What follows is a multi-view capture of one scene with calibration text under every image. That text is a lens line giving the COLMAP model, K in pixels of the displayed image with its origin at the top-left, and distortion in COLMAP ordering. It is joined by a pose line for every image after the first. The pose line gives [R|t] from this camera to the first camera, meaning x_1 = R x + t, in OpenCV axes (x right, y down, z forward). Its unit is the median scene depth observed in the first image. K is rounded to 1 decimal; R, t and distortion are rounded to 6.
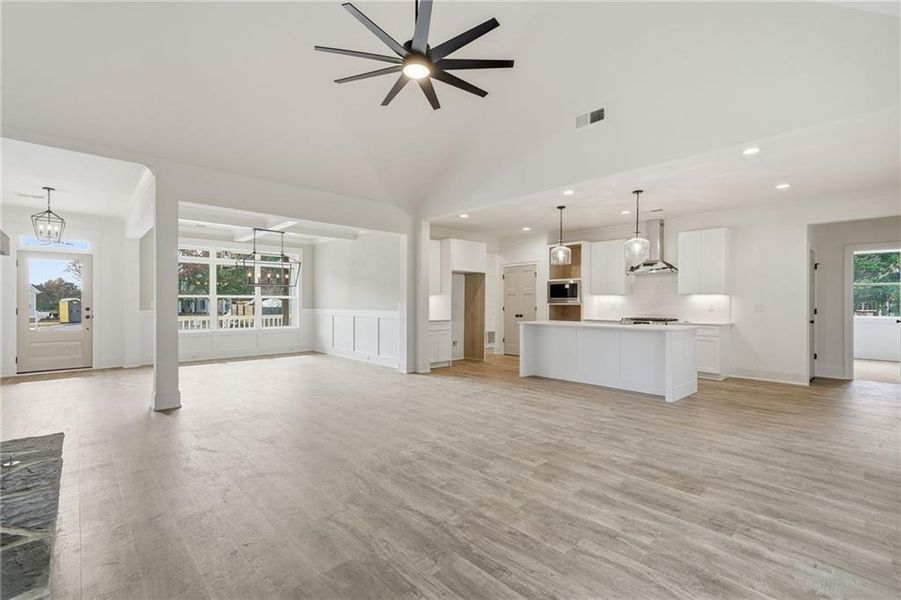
lens RADIAL K [[409.5, 0, 449.8], [0, 409.5, 303.7], [0, 0, 1]] dist [0.018824, 0.000333]
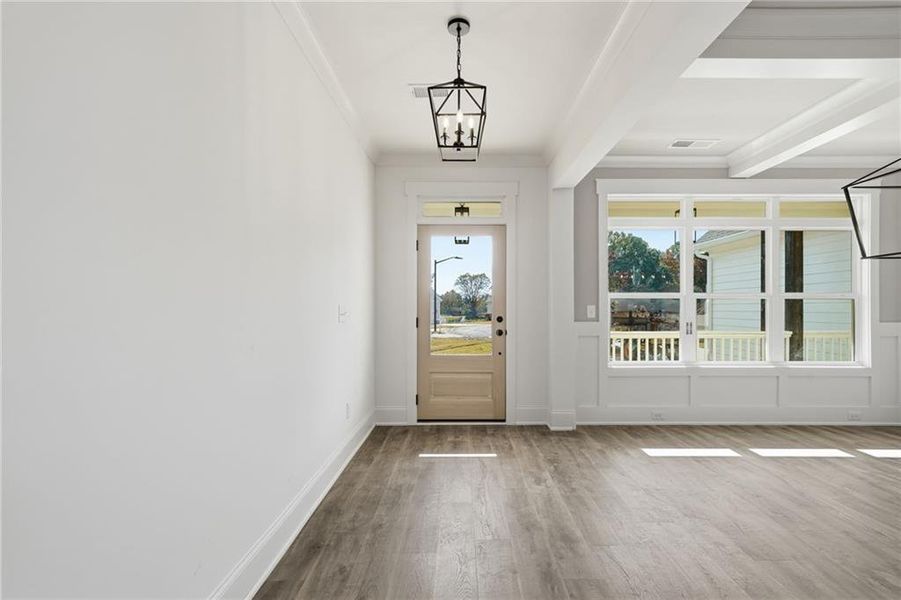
lens RADIAL K [[409.5, 0, 456.7], [0, 409.5, 305.2], [0, 0, 1]] dist [0.018824, 0.000333]
pose [[0.737609, -0.005757, -0.675203, -0.576883], [-0.000307, 0.999961, -0.008862, -0.001553], [0.675228, 0.006744, 0.737579, 0.586438]]
